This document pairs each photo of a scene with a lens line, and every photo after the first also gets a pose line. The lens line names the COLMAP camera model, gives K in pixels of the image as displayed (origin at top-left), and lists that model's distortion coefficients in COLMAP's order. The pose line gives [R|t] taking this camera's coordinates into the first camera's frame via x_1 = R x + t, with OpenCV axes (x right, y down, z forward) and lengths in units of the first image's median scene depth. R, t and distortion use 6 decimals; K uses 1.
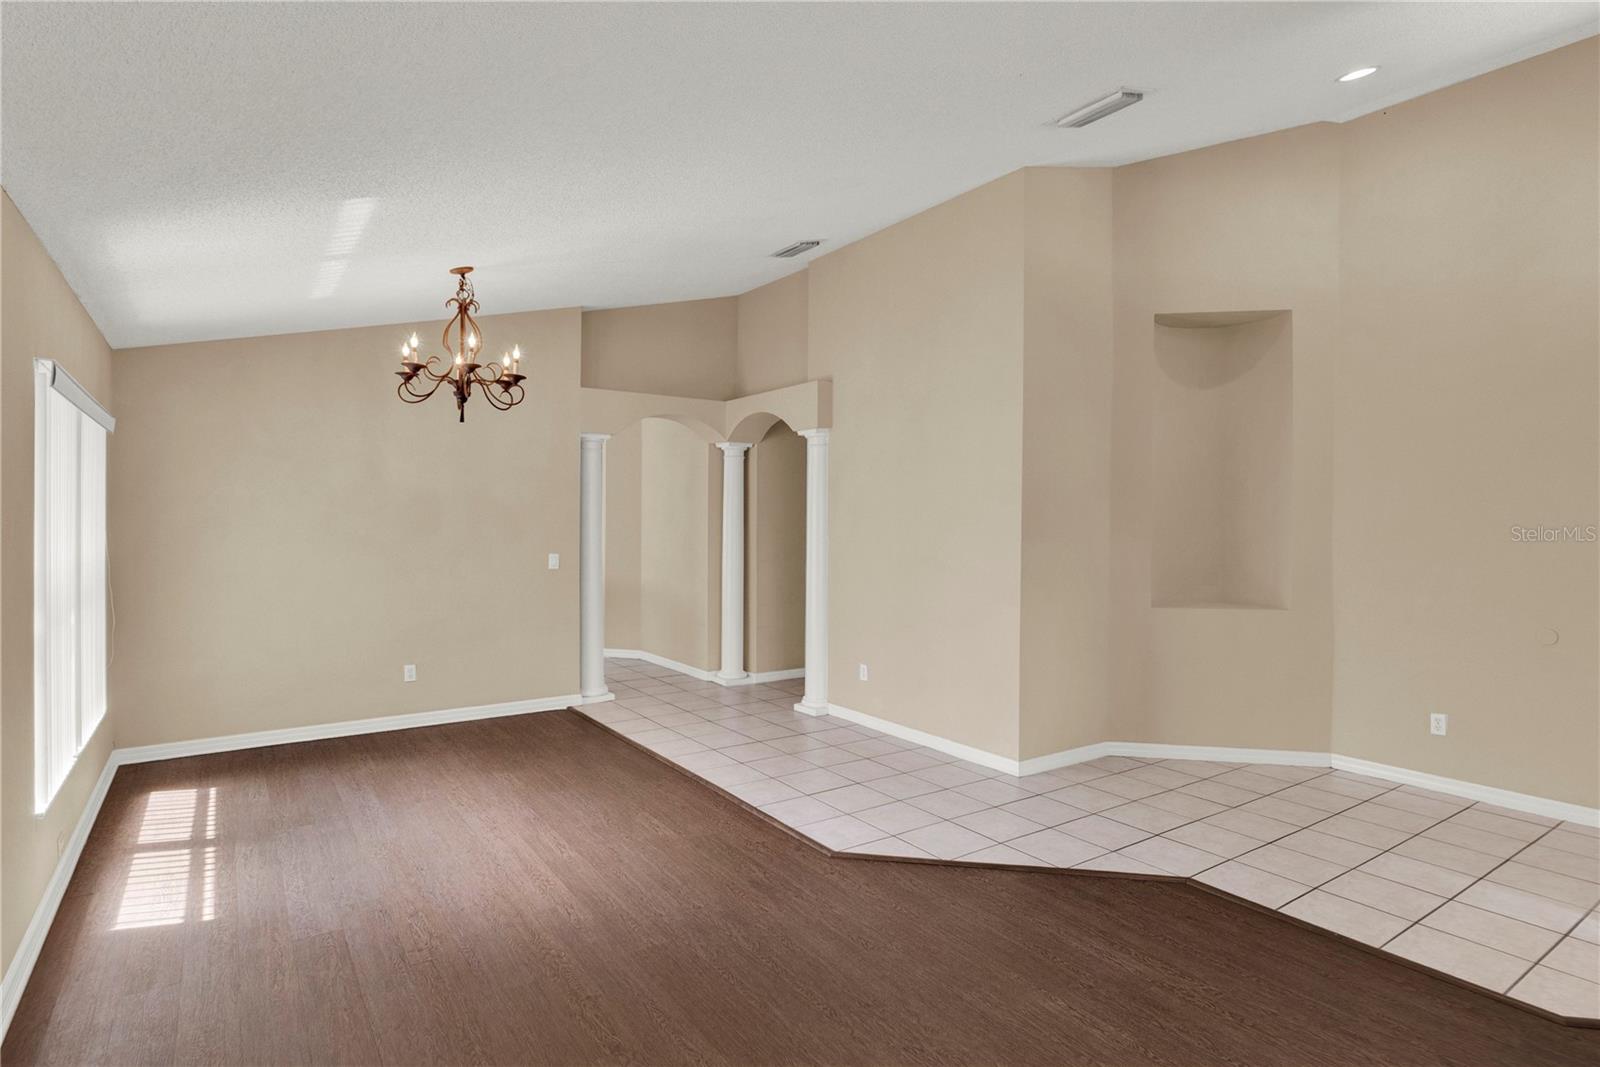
lens RADIAL K [[824.9, 0, 810.7], [0, 824.9, 528.0], [0, 0, 1]] dist [-0.000980, -0.000470]
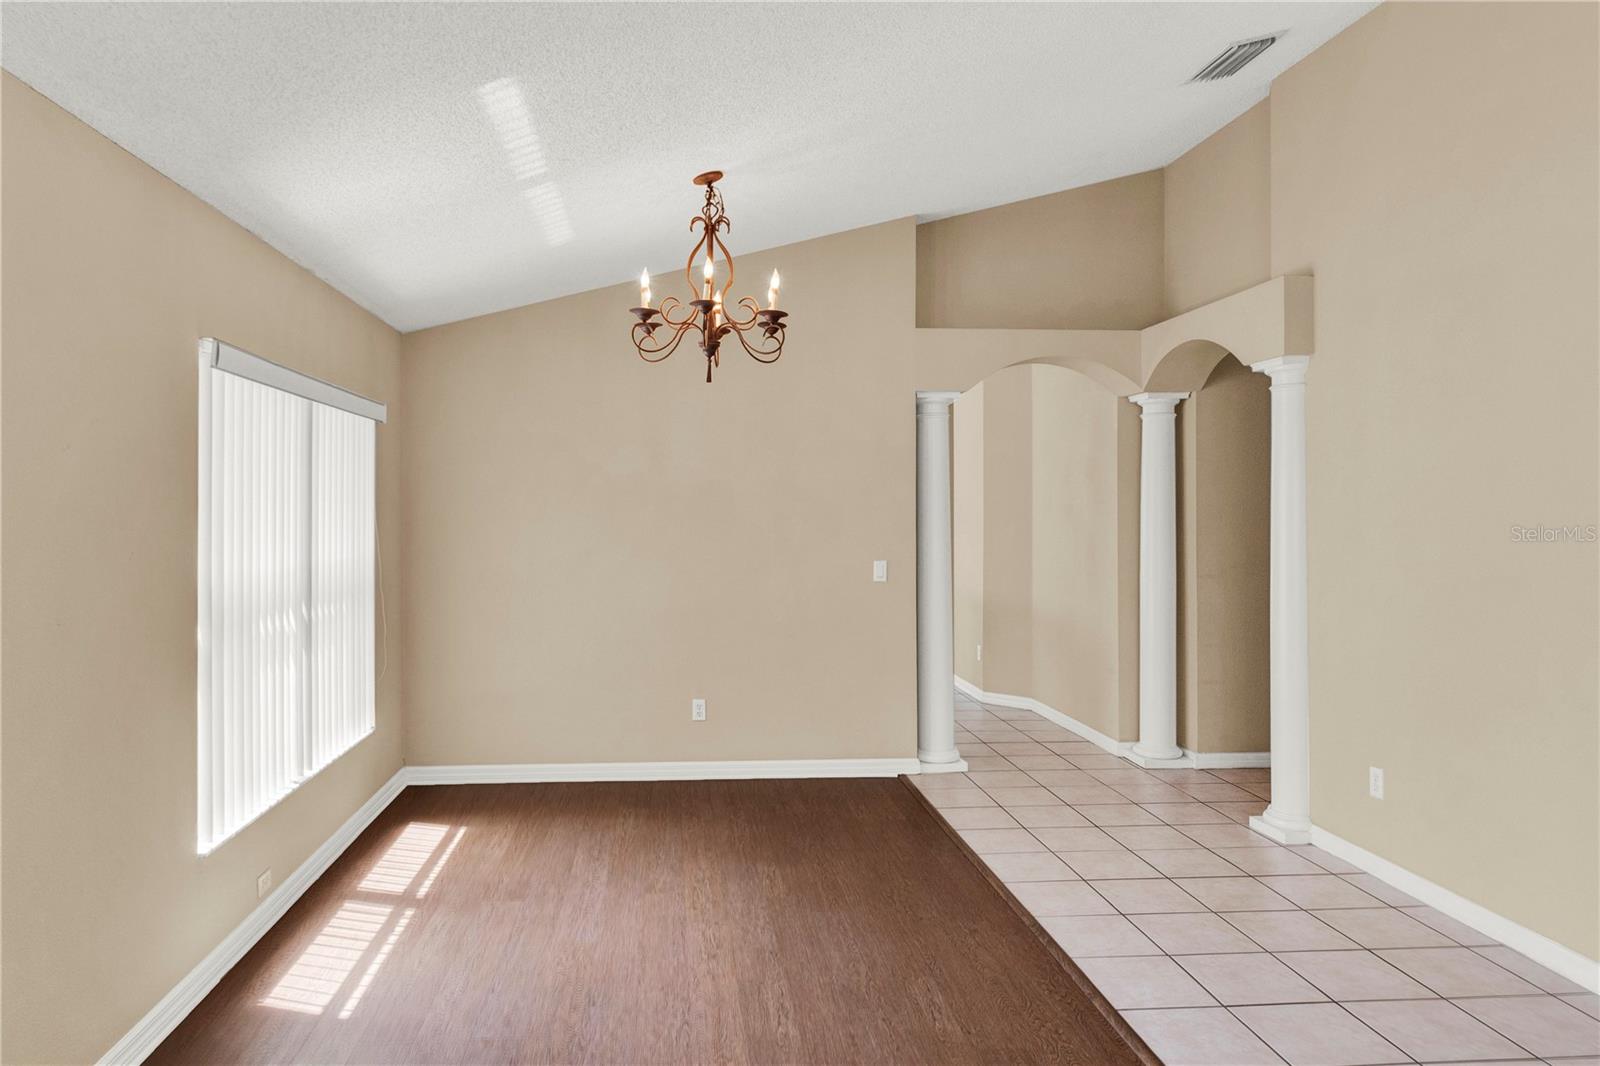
lens RADIAL K [[1024.0, 0, 739.1], [0, 1024.0, 509.4], [0, 0, 1]] dist [-0.011144, 0.005139]
pose [[0.850726, -0.009359, -0.525526, 0.072645], [0.002195, 0.999896, -0.014254, -0.001575], [0.525604, 0.010973, 0.850658, 0.211511]]
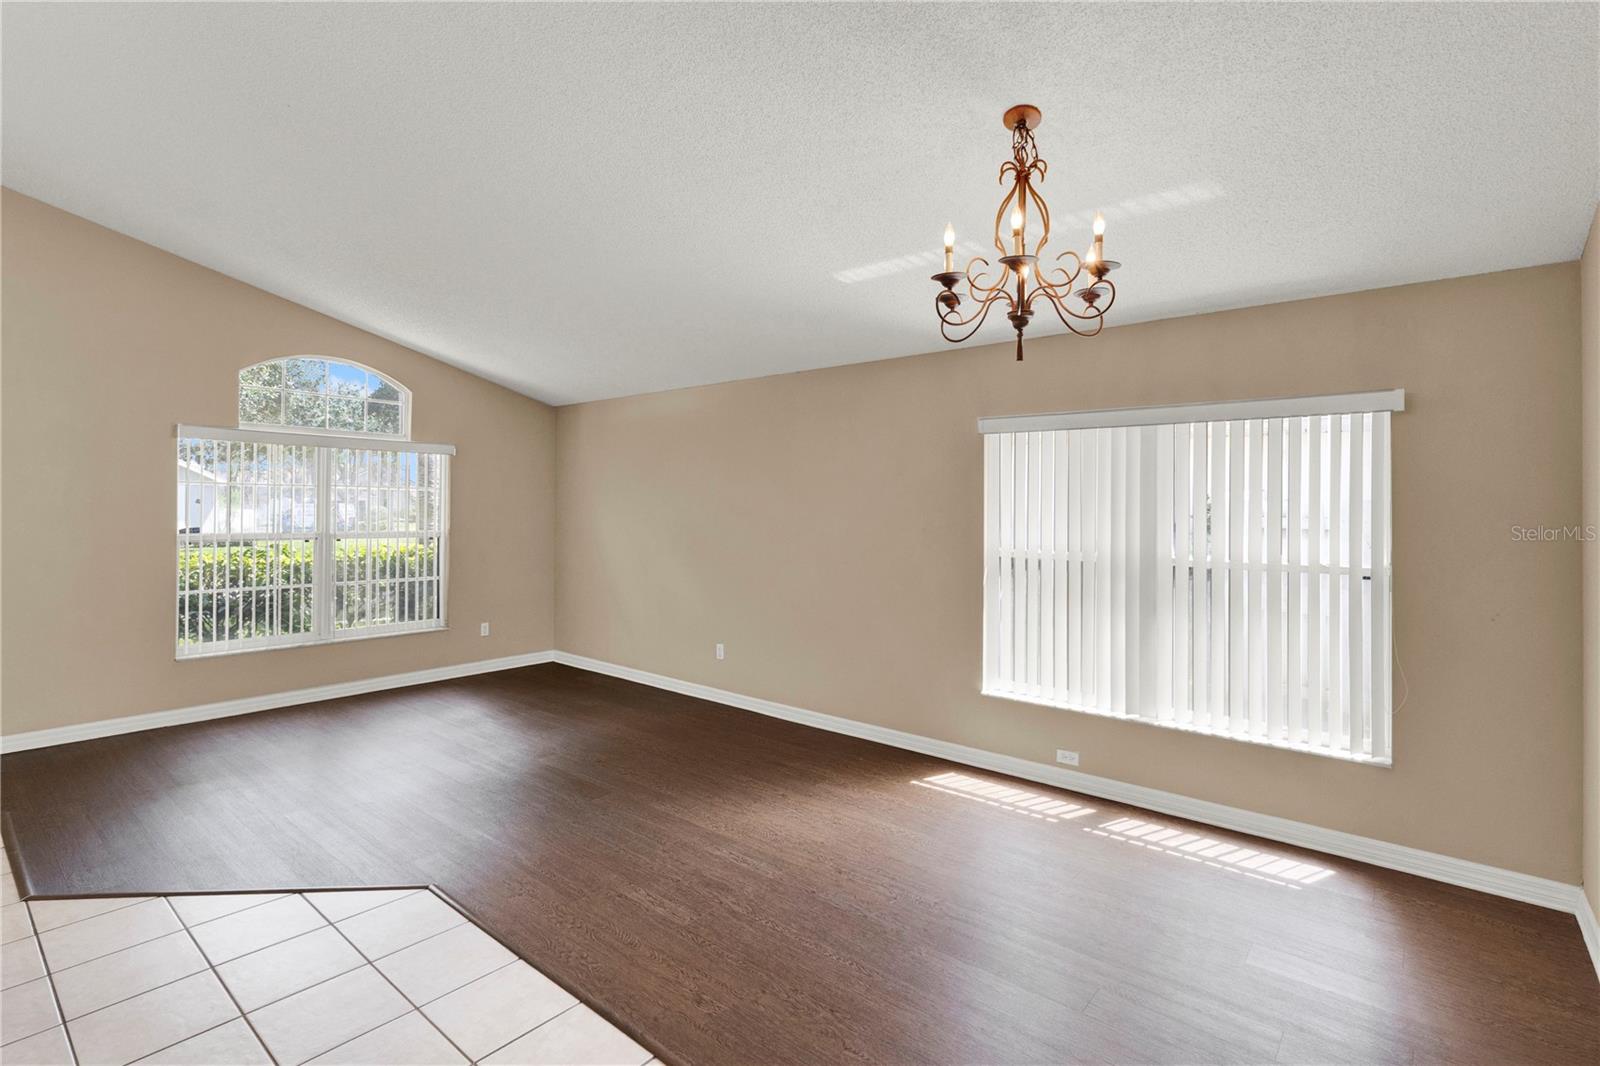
lens RADIAL K [[787.8, 0, 786.0], [0, 787.8, 518.3], [0, 0, 1]] dist [-0.002256, -0.001449]
pose [[-0.973741, -0.010413, -0.227420, -0.107387], [-0.016735, 0.999525, 0.025890, -0.020055], [0.227042, 0.029016, -0.973453, 1.382783]]
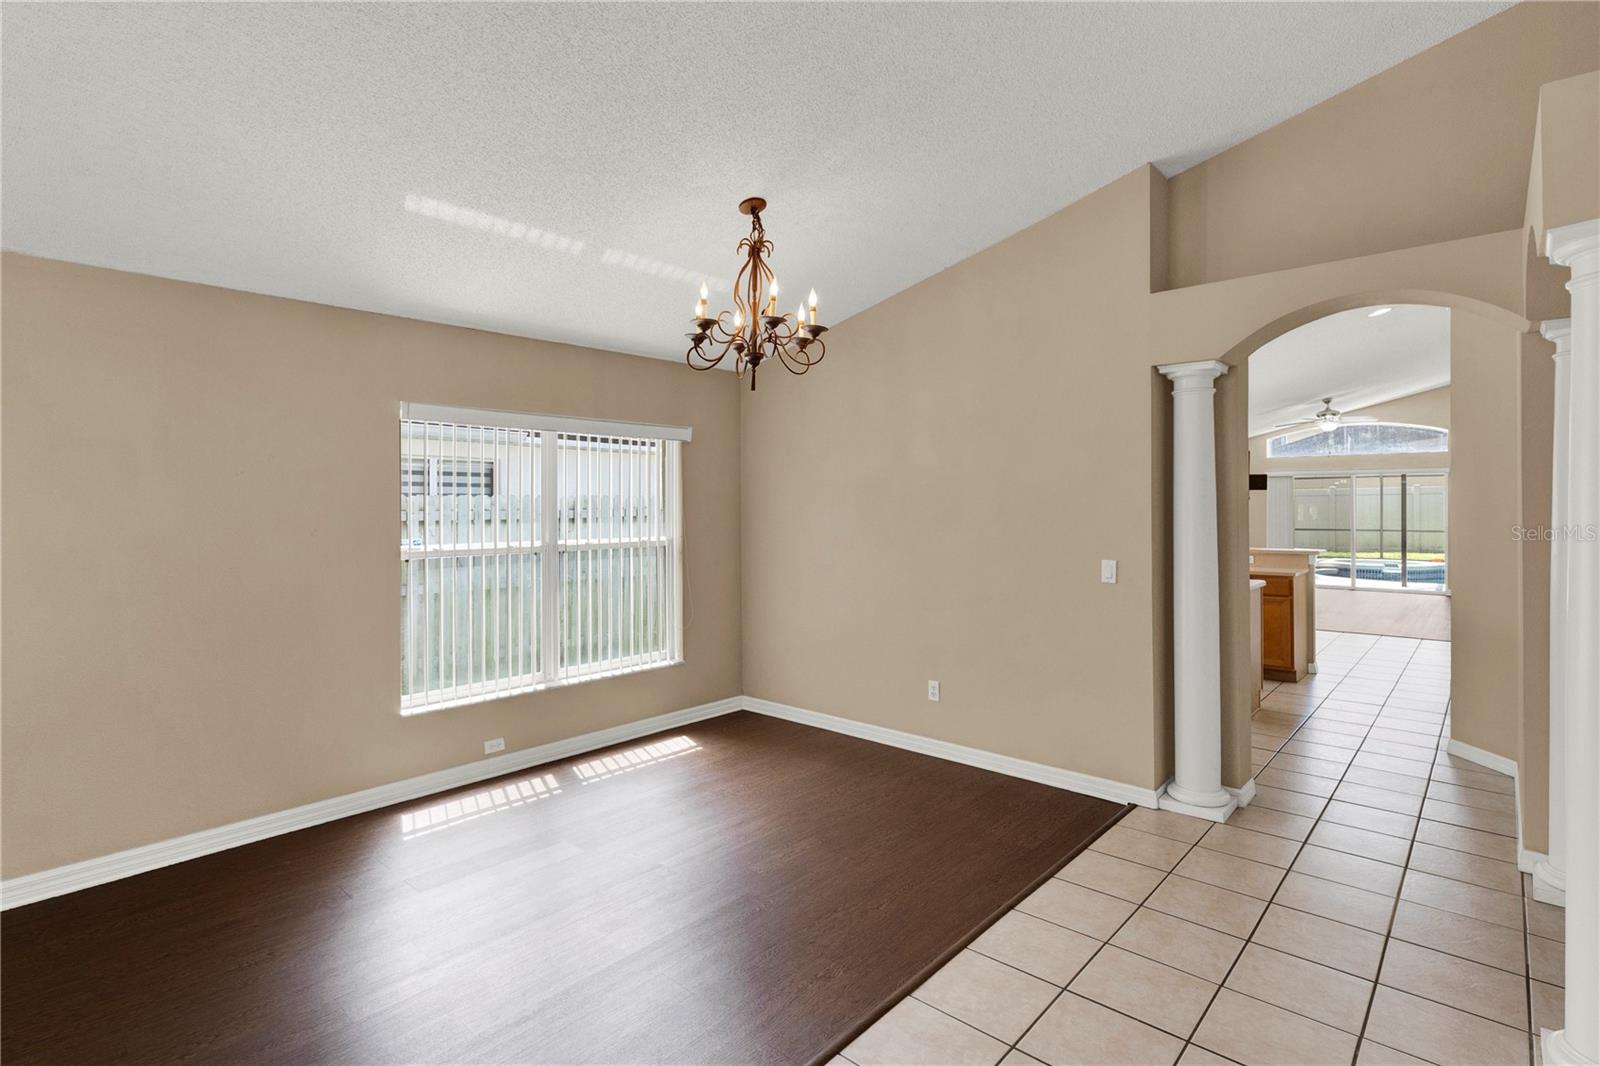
lens RADIAL K [[787.8, 0, 788.0], [0, 787.8, 502.6], [0, 0, 1]] dist [-0.002256, -0.001449]
pose [[0.199164, -0.009932, -0.979916, 0.316058], [-0.004286, 0.999930, -0.011006, -0.007685], [0.979957, 0.006392, 0.199107, 0.789554]]
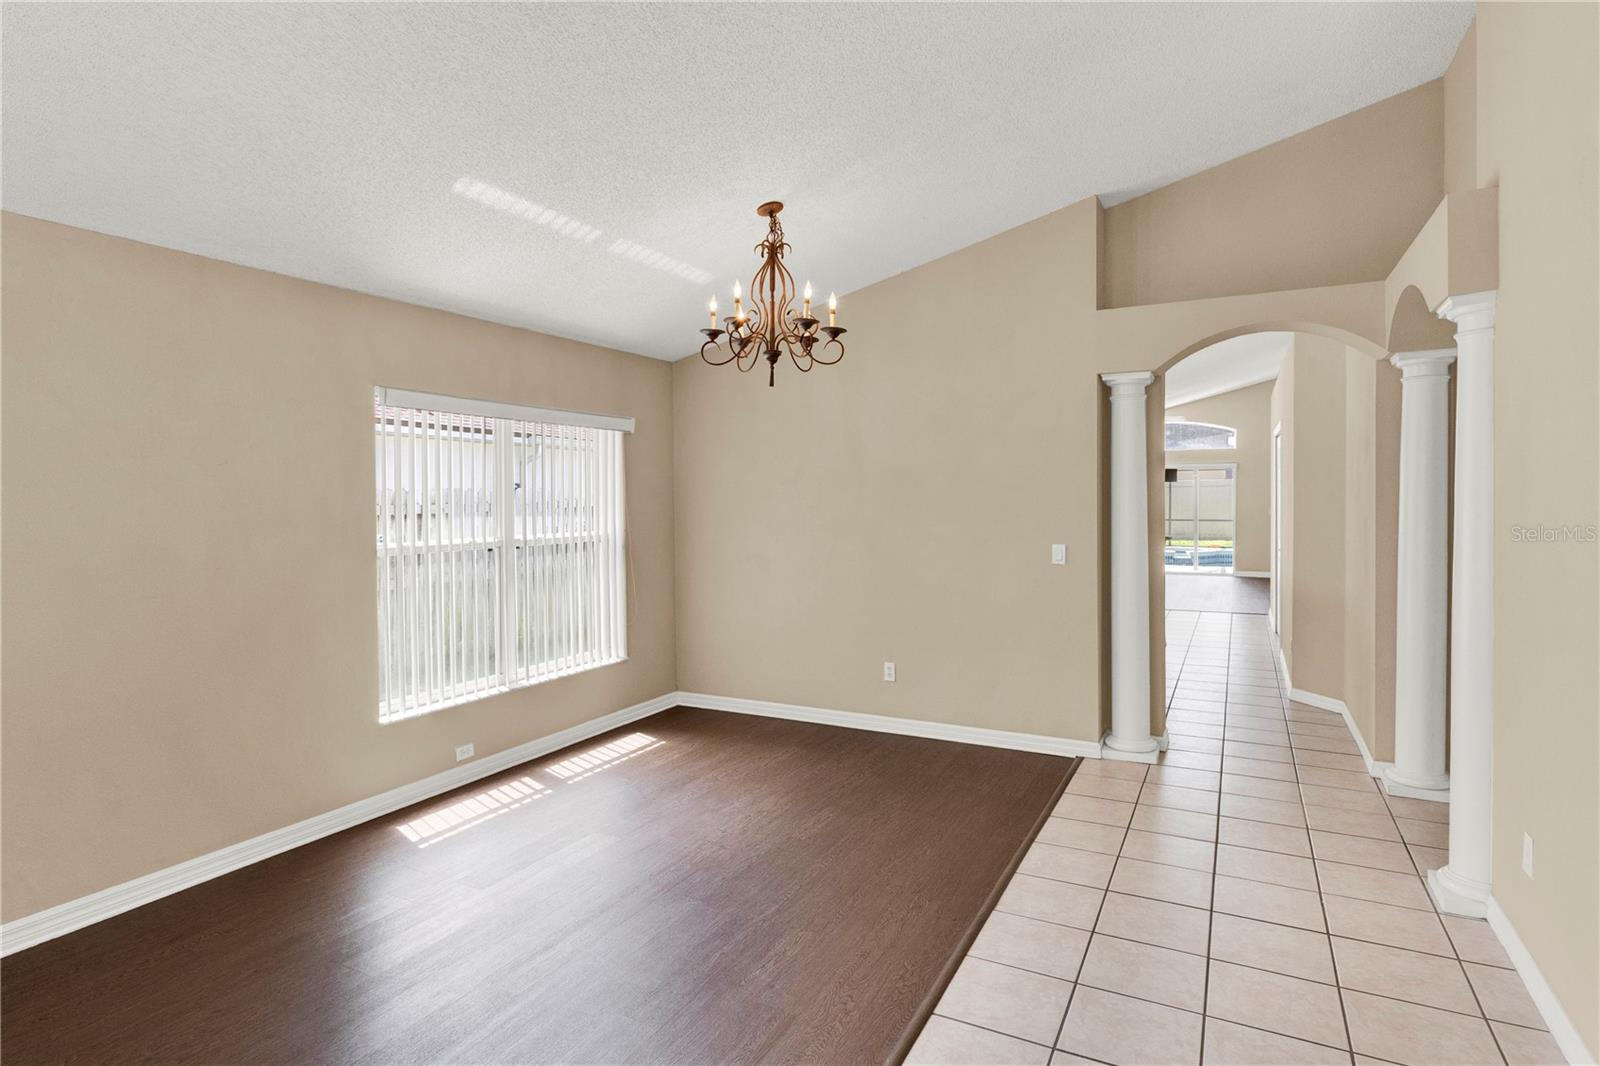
lens RADIAL K [[862.1, 0, 777.6], [0, 862.1, 505.9], [0, 0, 1]] dist [-0.010243, -0.001914]
pose [[0.430907, -0.001231, -0.902395, 0.348066], [0.001597, 0.999999, -0.000602, -0.003277], [0.902395, -0.001182, 0.430909, 0.557721]]
